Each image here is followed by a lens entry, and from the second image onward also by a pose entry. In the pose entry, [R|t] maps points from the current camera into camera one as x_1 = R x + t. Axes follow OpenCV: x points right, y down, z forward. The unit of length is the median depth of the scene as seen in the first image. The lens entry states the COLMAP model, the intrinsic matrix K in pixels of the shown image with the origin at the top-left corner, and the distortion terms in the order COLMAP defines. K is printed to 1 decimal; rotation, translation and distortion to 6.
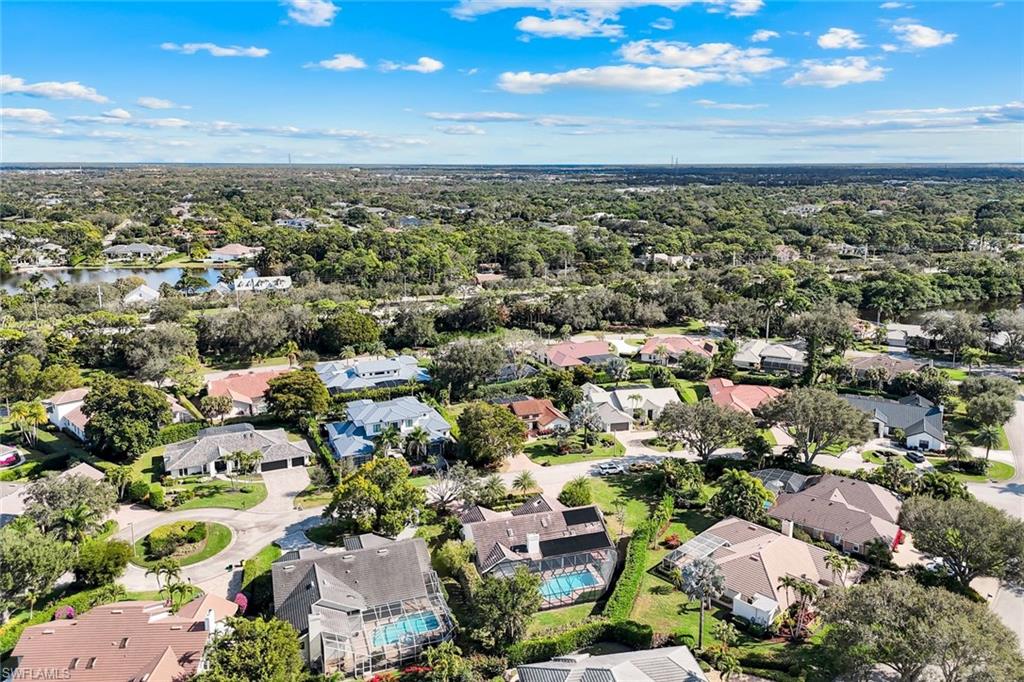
lens RADIAL K [[740.9, 0, 508.1], [0, 740.9, 292.4], [0, 0, 1]] dist [0.001047, -0.003743]
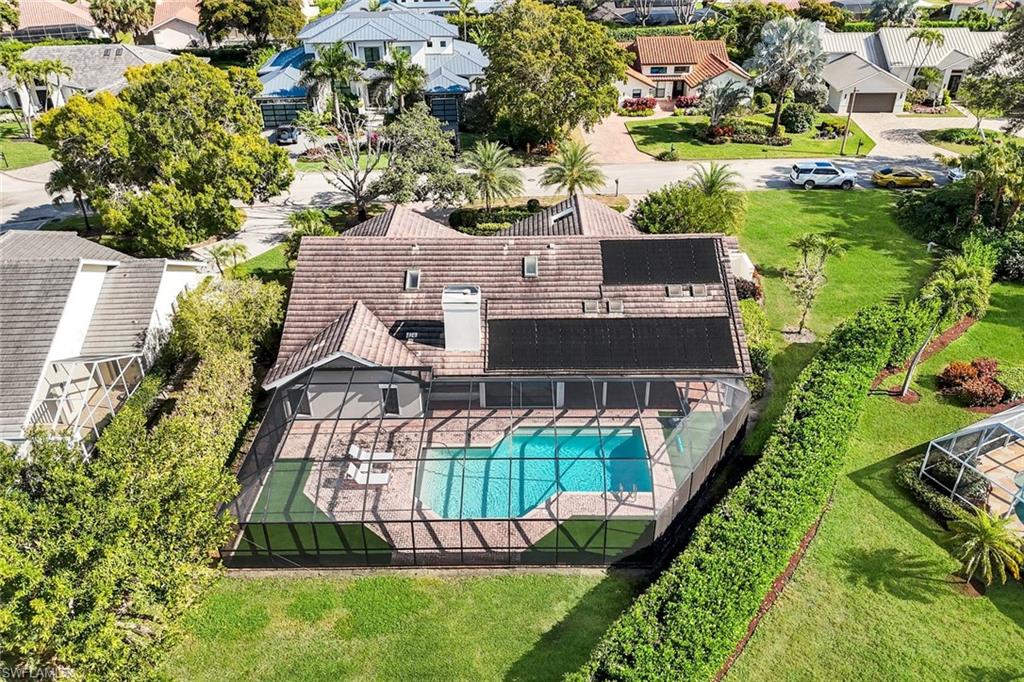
lens RADIAL K [[756.2, 0, 512.0], [0, 756.2, 341.0], [0, 0, 1]] dist [0.046334, -0.001581]
pose [[0.952722, 0.145380, -0.266805, 0.115883], [-0.037363, 0.927494, 0.371967, 0.197134], [0.301537, -0.344413, 0.889076, 0.623243]]
